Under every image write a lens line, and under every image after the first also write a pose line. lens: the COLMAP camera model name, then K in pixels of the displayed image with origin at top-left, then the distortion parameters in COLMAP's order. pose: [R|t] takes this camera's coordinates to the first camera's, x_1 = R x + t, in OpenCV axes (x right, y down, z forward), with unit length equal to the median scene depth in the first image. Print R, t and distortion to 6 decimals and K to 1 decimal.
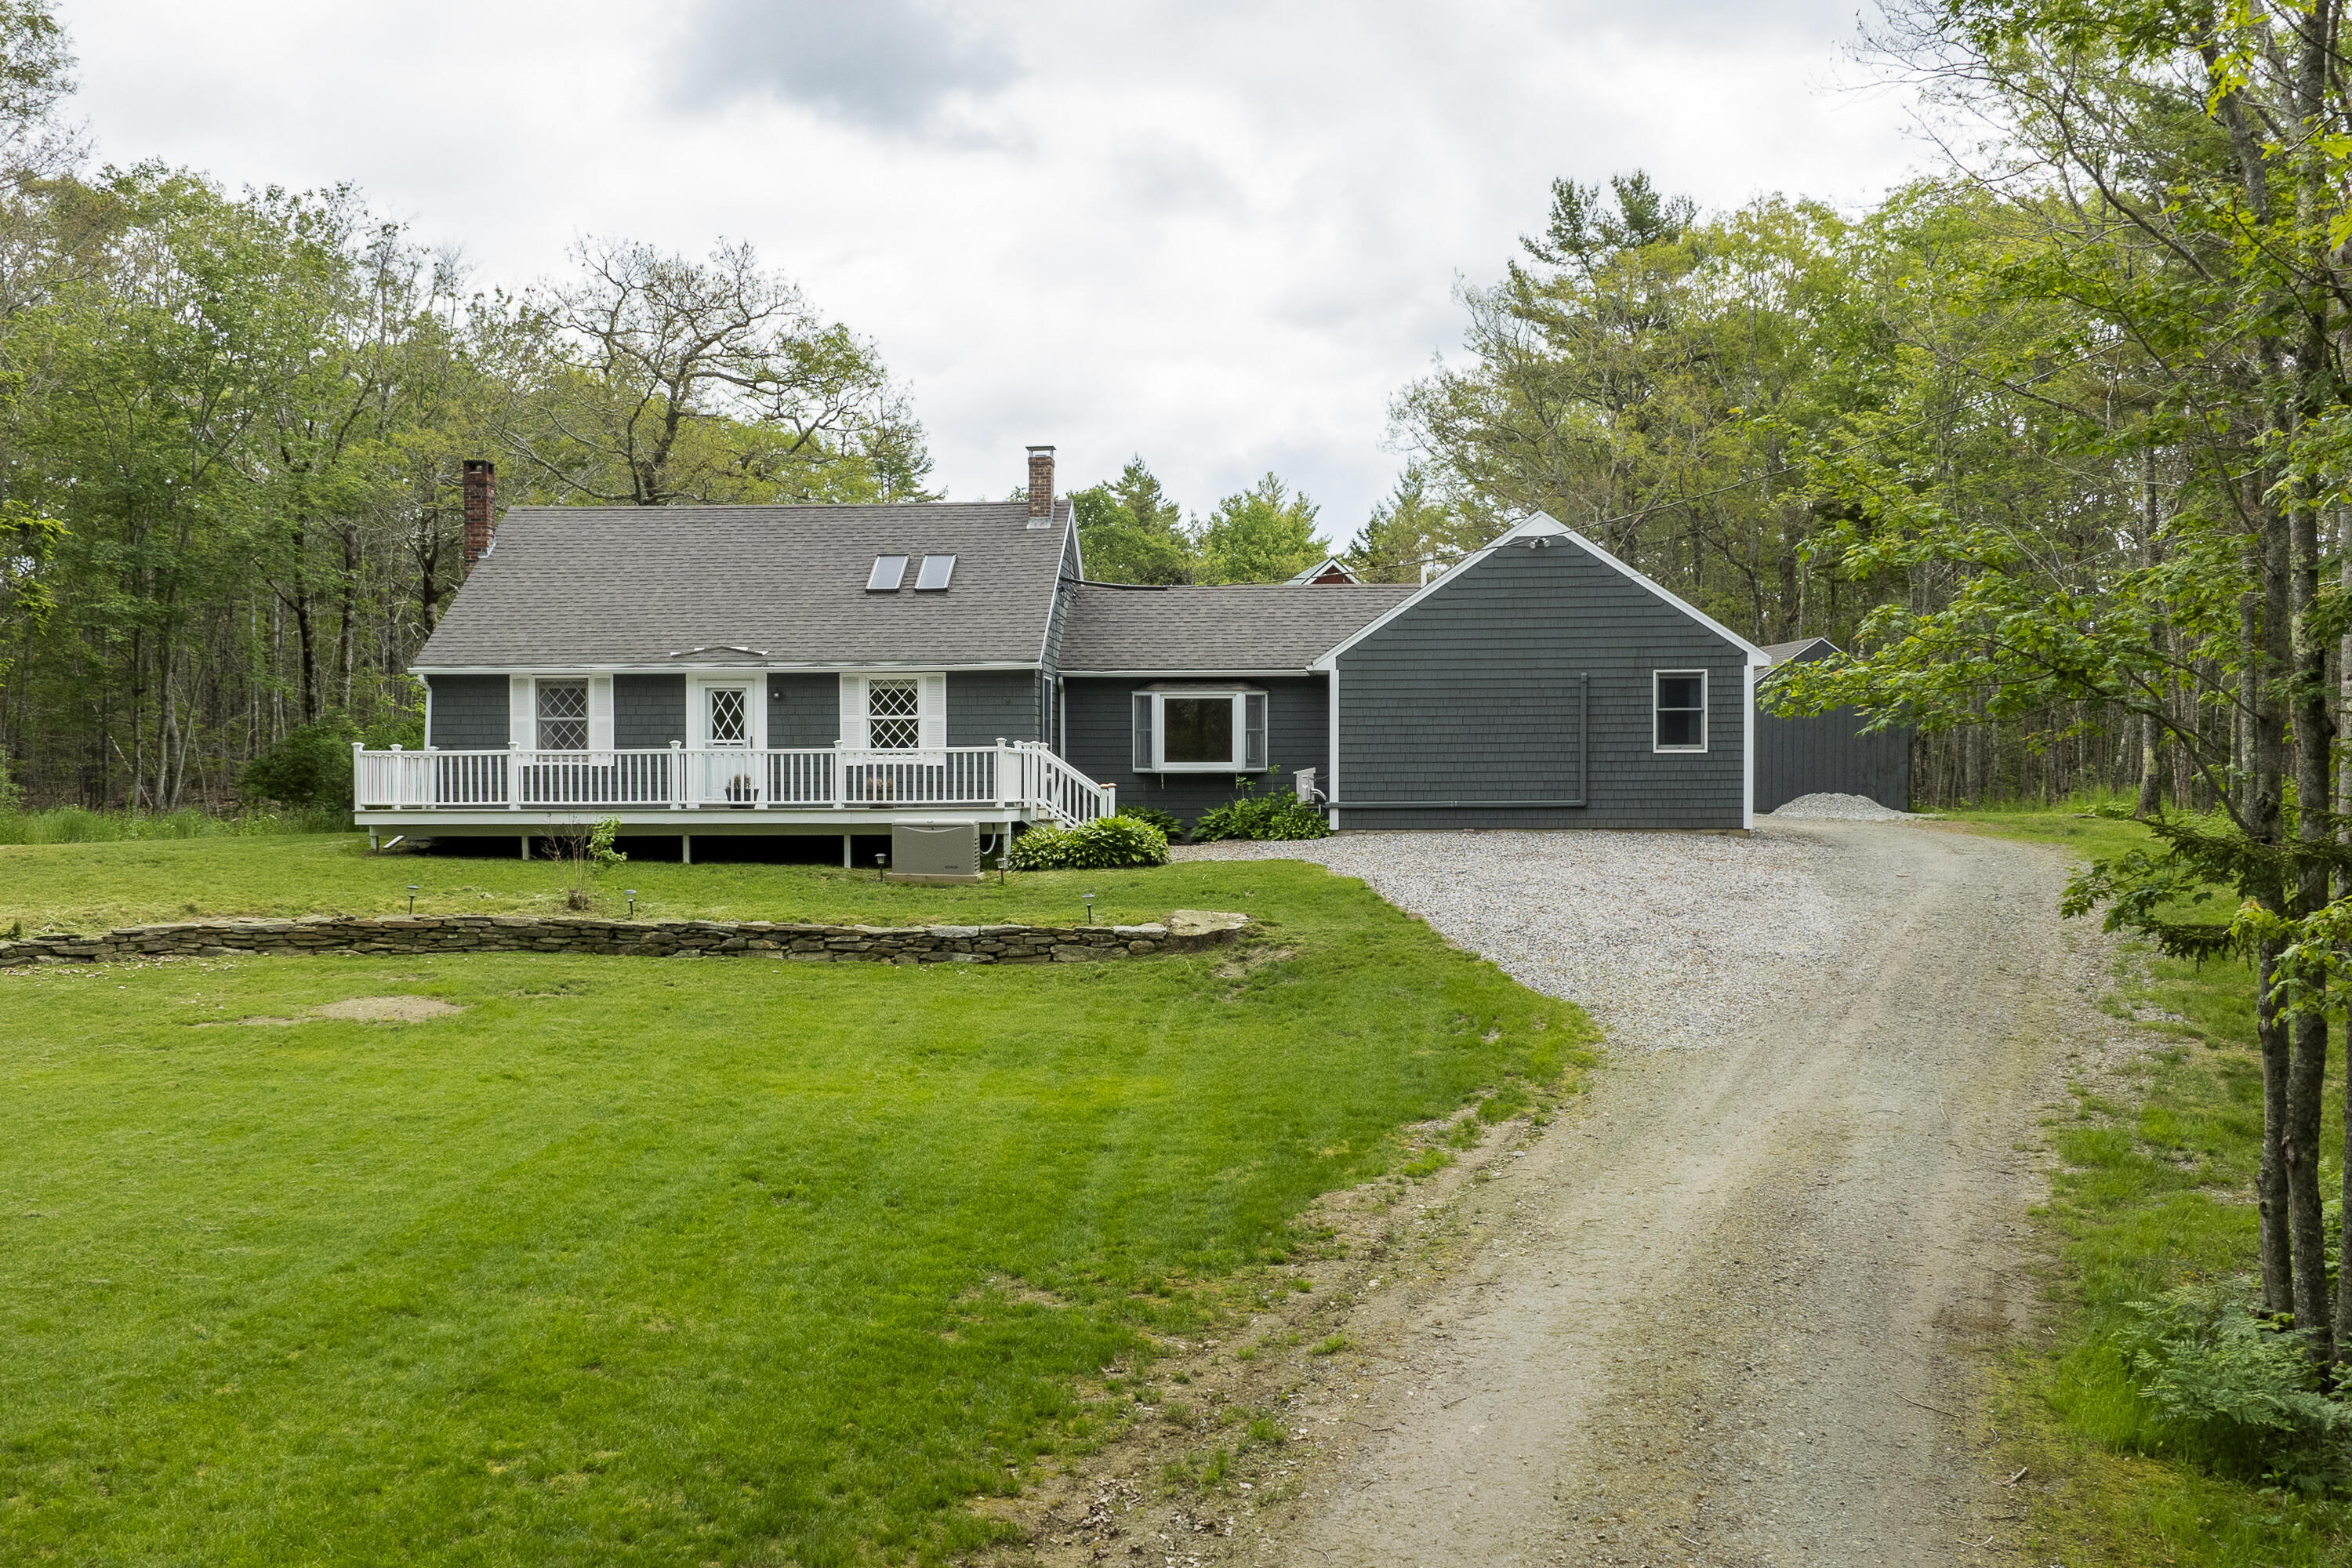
lens RADIAL K [[2536.0, 0, 1077.8], [0, 2536.0, 881.2], [0, 0, 1]] dist [0.006702, 0.000000]
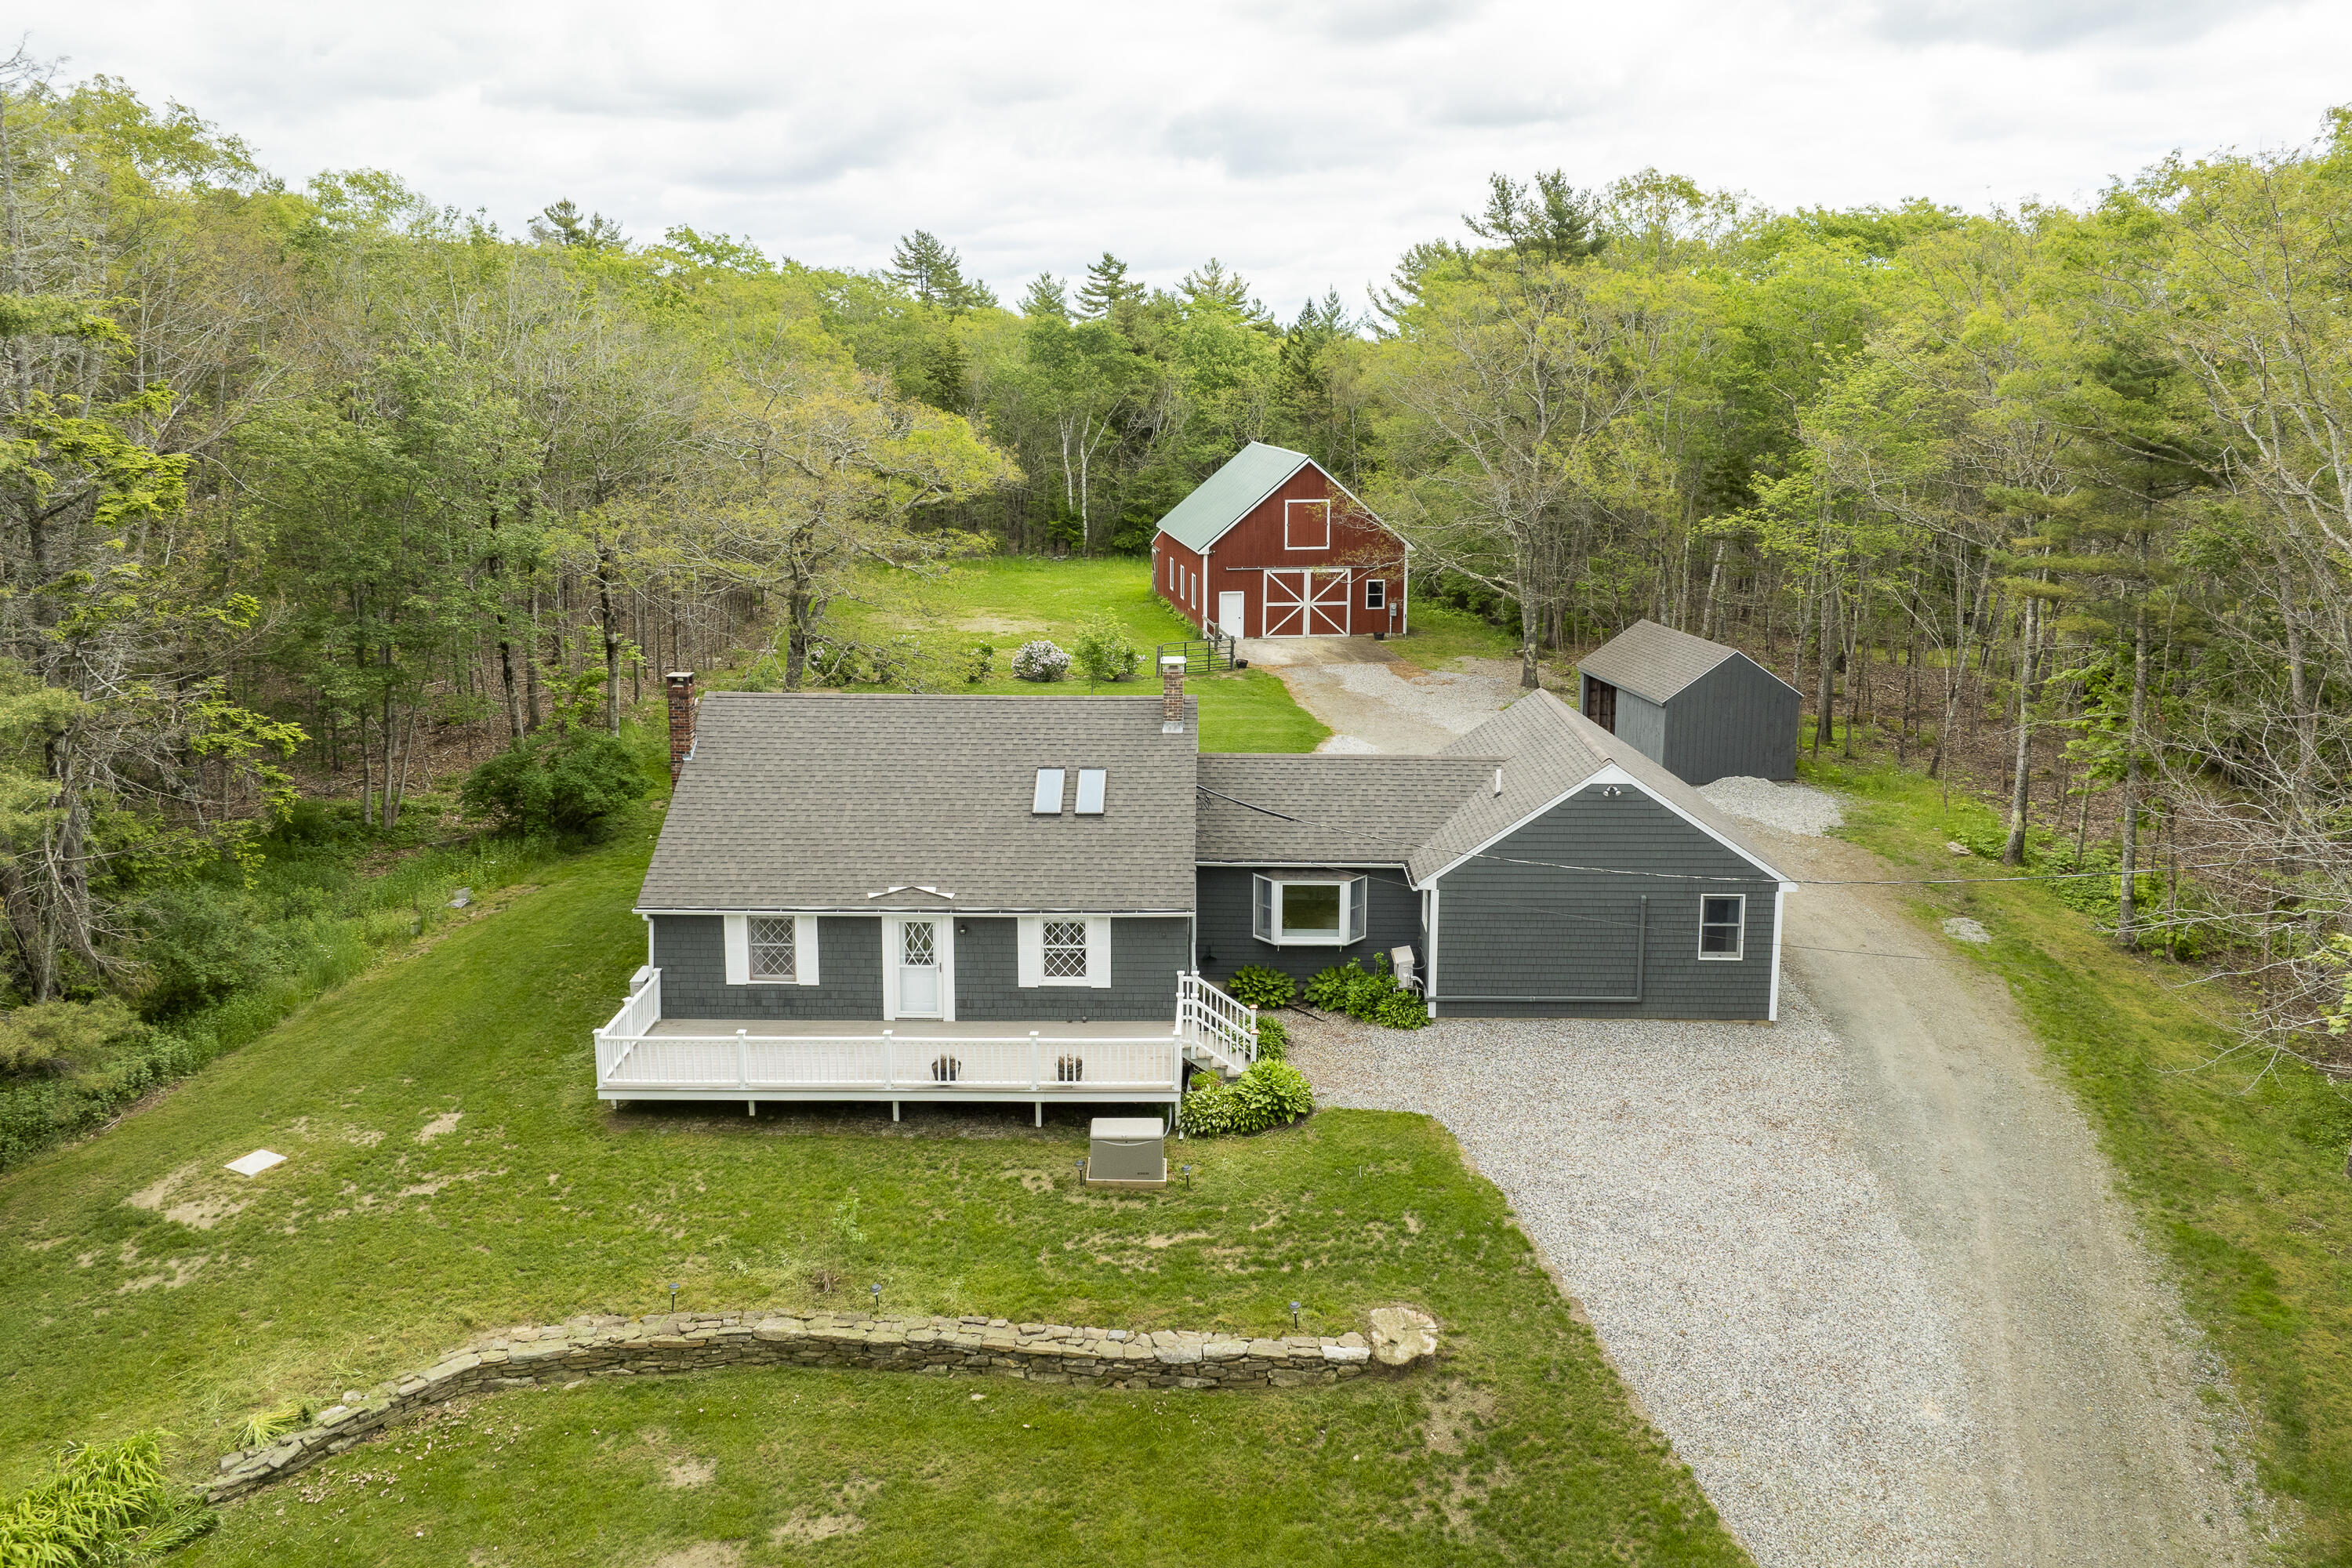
lens RADIAL K [[1779.8, 0, 1186.7], [0, 1779.8, 606.8], [0, 0, 1]] dist [-0.001800, 0.000151]
pose [[0.995577, -0.007061, 0.093688, -0.091498], [-0.004110, 0.992944, 0.118517, -0.313437], [-0.093864, -0.118378, 0.988522, 0.207868]]
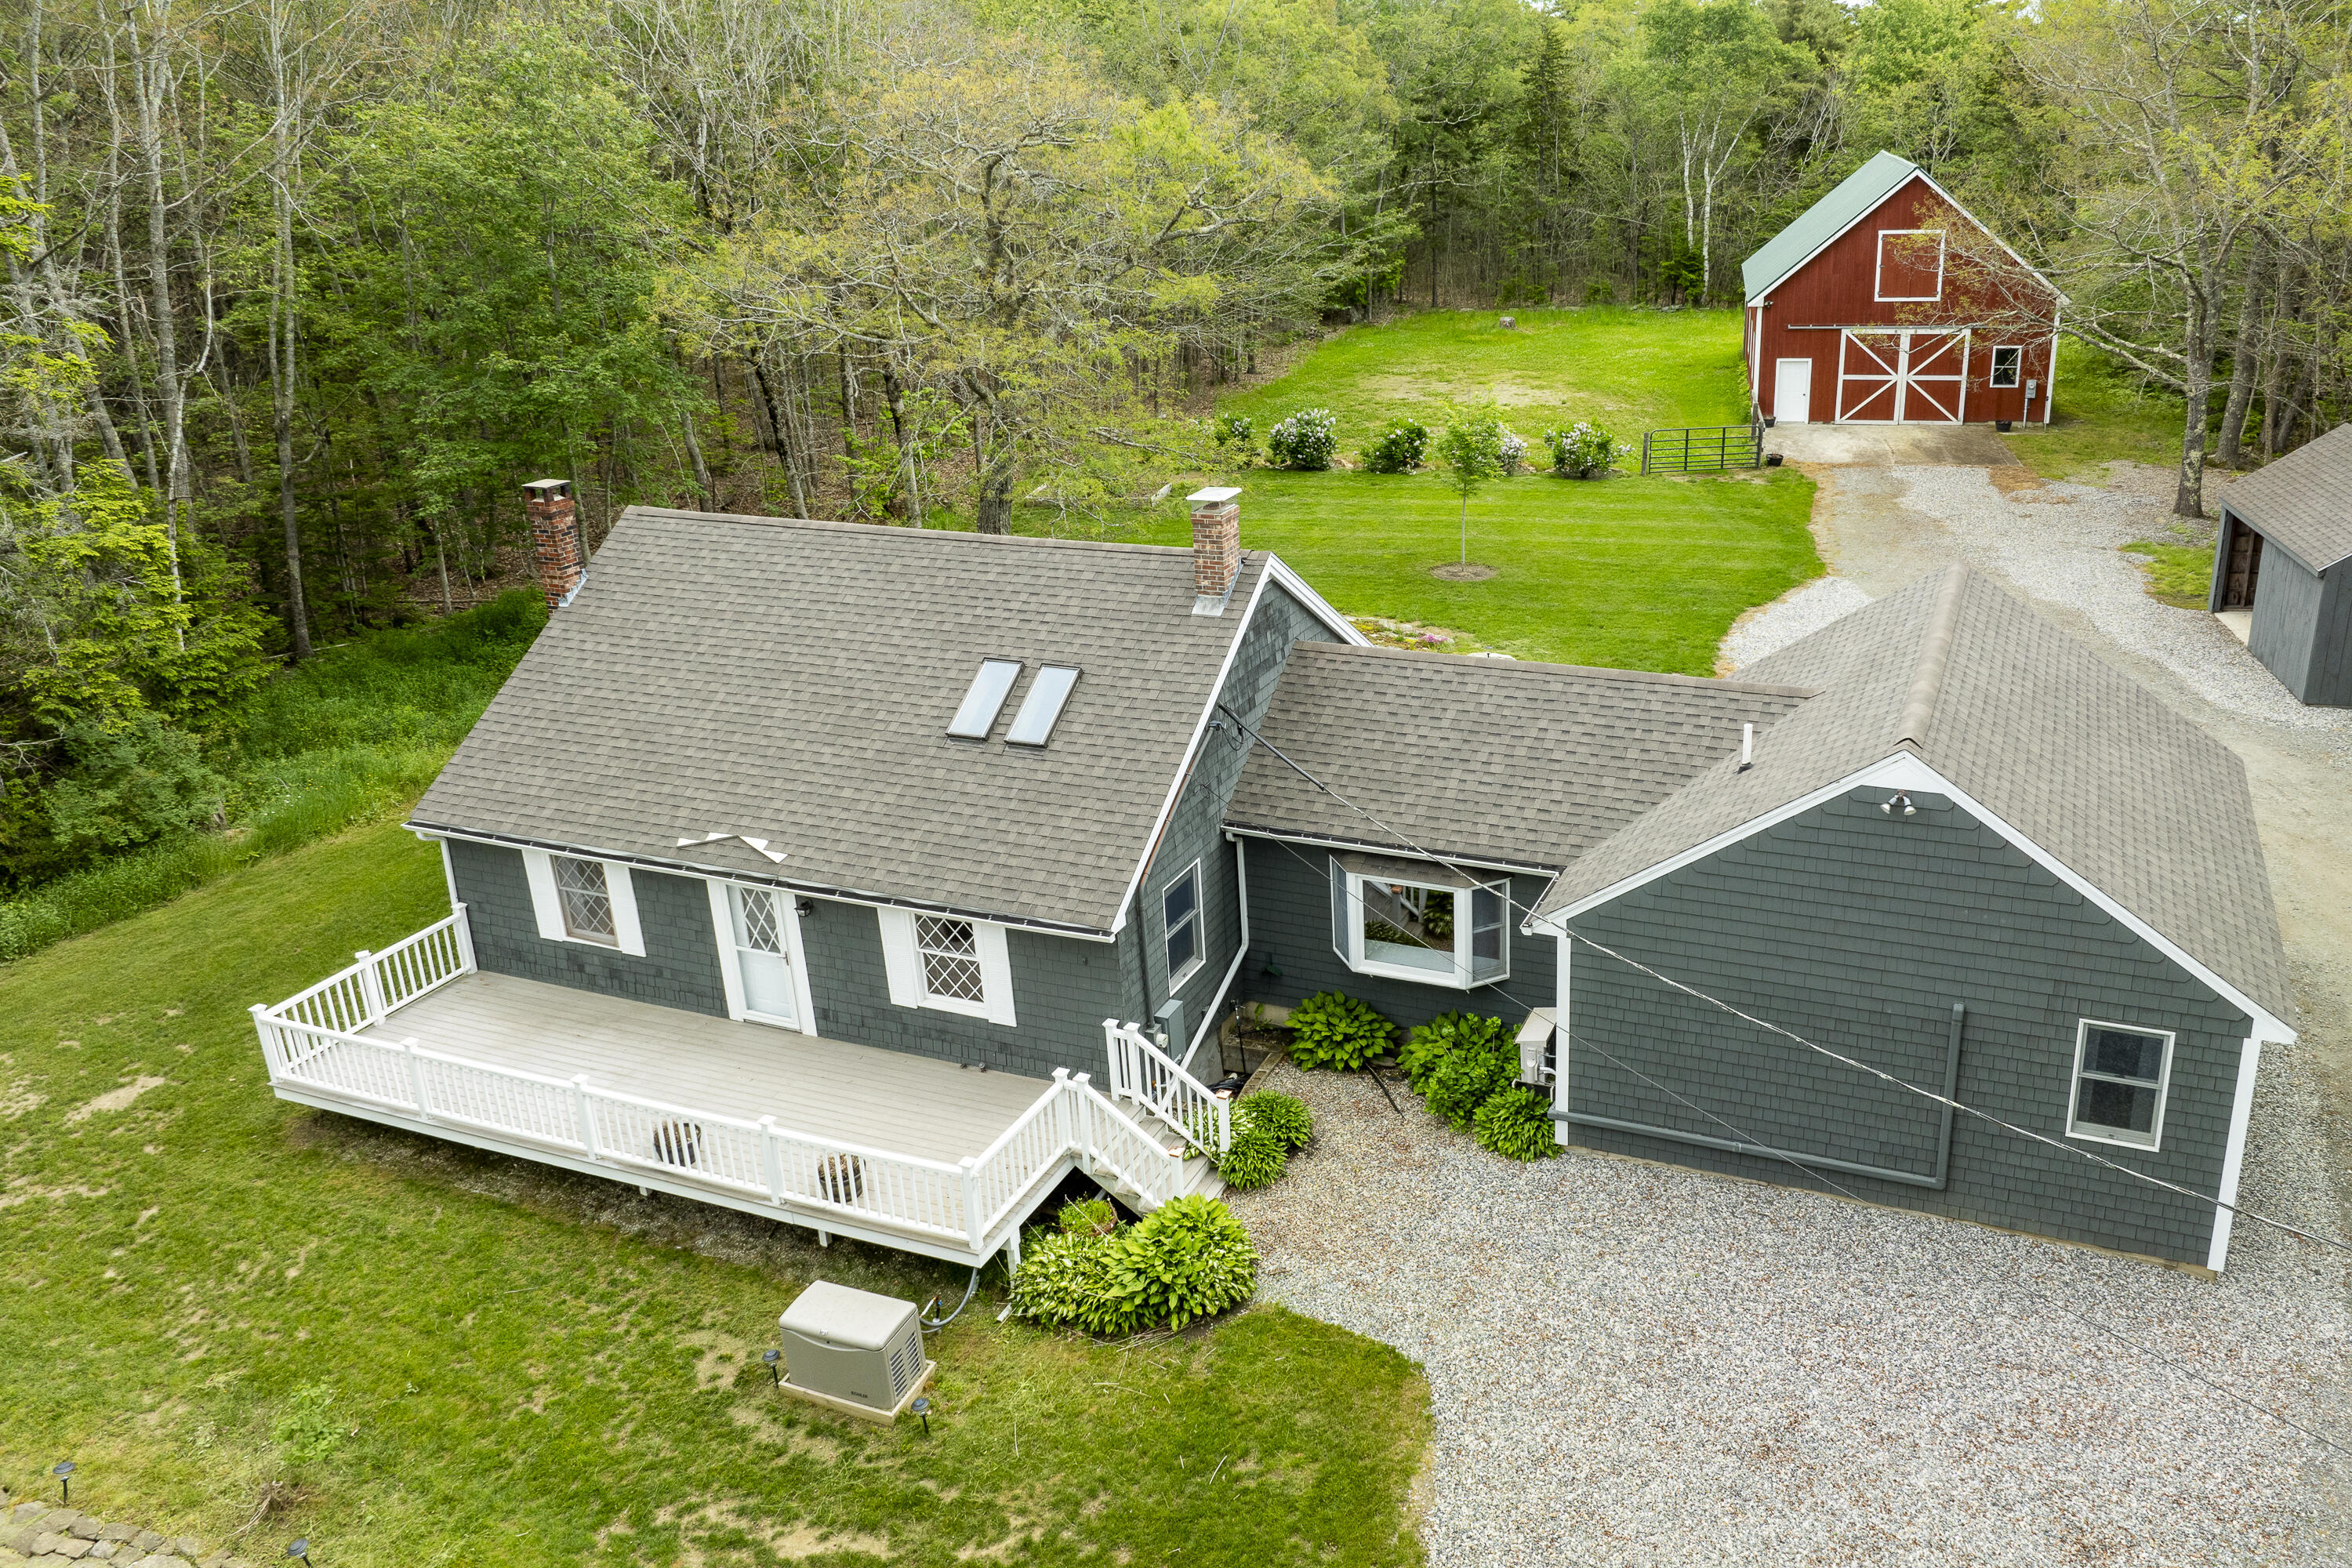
lens RADIAL K [[1779.8, 0, 1316.3], [0, 1779.8, 728.6], [0, 0, 1]] dist [-0.001800, 0.000151]
pose [[0.959328, 0.069055, -0.273718, 0.162684], [0.022085, 0.948288, 0.316643, -0.283409], [0.281429, -0.309810, 0.908193, 0.582820]]
